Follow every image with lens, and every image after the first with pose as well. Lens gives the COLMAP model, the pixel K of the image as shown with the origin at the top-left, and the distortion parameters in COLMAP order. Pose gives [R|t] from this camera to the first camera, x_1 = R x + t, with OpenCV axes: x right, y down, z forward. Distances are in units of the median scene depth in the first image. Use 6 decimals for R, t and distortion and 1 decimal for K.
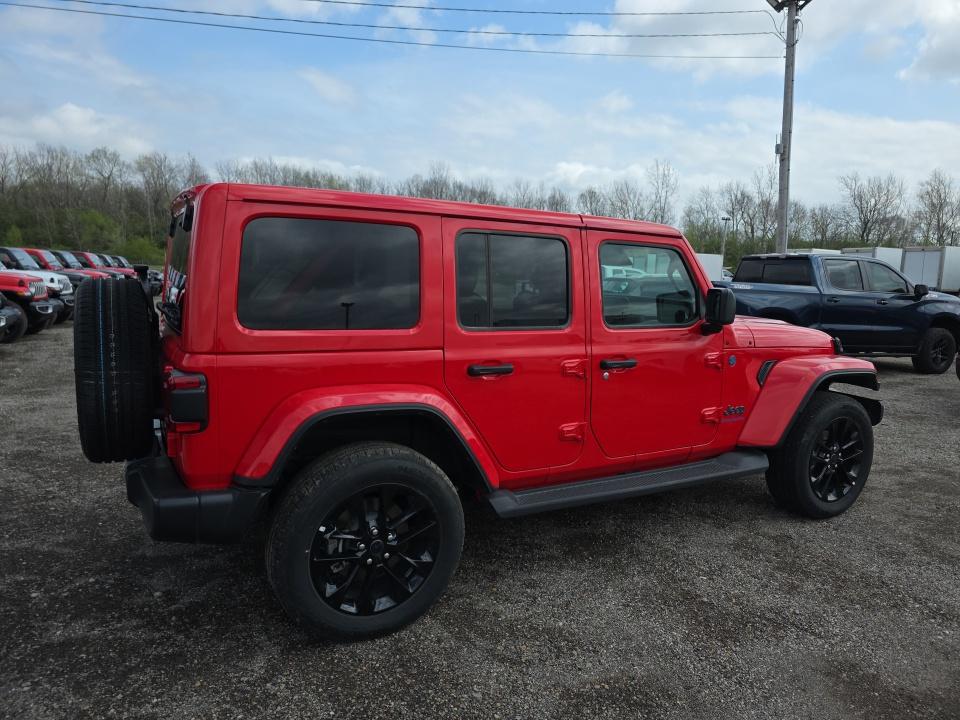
lens RADIAL K [[651.1, 0, 495.9], [0, 651.1, 358.9], [0, 0, 1]] dist [0.041840, -0.035141]
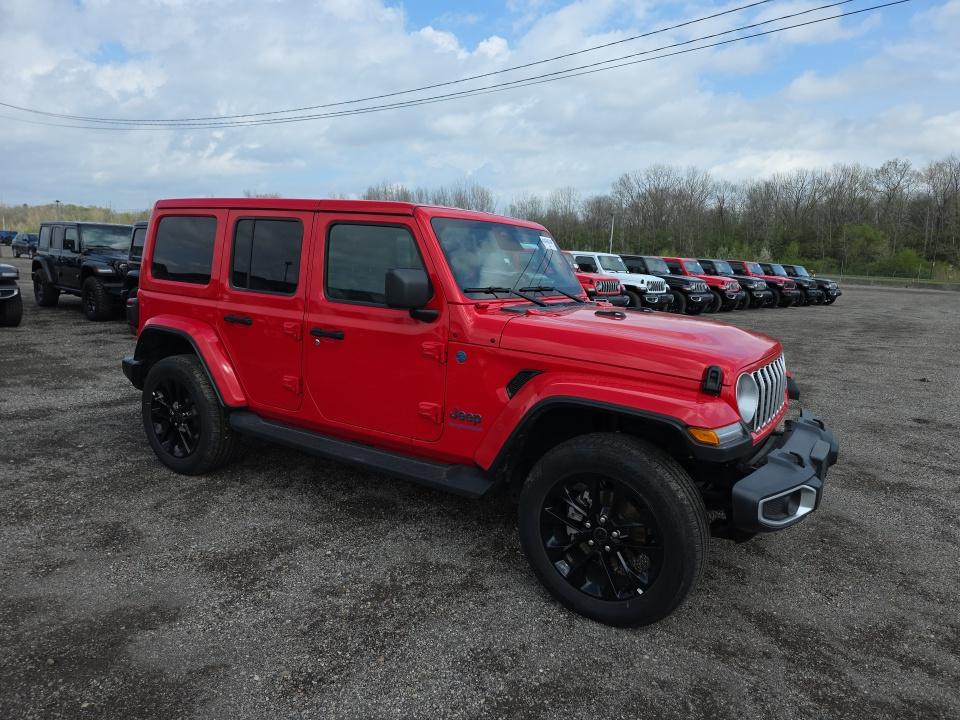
lens RADIAL K [[651.1, 0, 487.1], [0, 651.1, 370.8], [0, 0, 1]] dist [0.041840, -0.035141]
pose [[0.459358, 0.145681, -0.876224, 1.063375], [-0.147906, 0.985232, 0.086265, -0.054013], [0.875851, 0.089972, 0.474121, 0.596145]]
